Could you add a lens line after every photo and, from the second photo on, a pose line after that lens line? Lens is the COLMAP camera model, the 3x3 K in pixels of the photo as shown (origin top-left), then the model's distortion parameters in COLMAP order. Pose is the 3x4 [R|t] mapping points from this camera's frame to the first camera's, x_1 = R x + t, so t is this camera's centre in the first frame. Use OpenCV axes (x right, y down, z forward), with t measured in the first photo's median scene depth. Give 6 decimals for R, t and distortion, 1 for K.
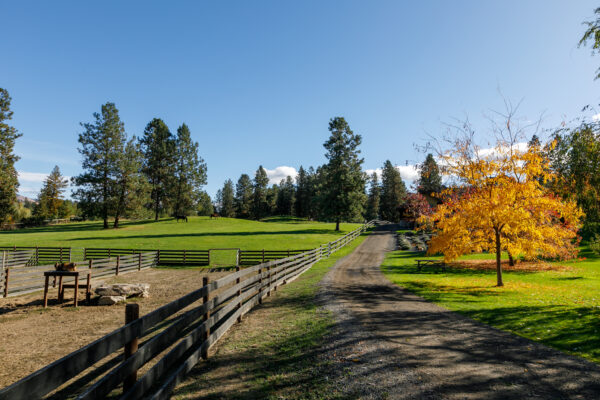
lens RADIAL K [[416.8, 0, 298.9], [0, 416.8, 200.1], [0, 0, 1]] dist [0.004128, -0.002357]
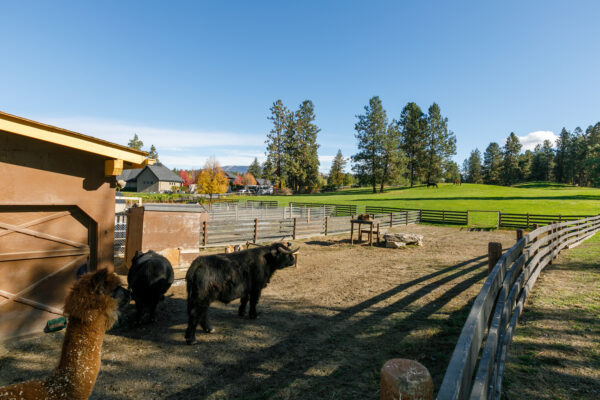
lens RADIAL K [[364.6, 0, 300.4], [0, 364.6, 198.8], [0, 0, 1]] dist [-0.000945, -0.000265]
pose [[0.723748, 0.029355, -0.689439, 0.153898], [0.048735, 0.994426, 0.093501, -0.030853], [0.688341, -0.101271, 0.718283, -0.003857]]
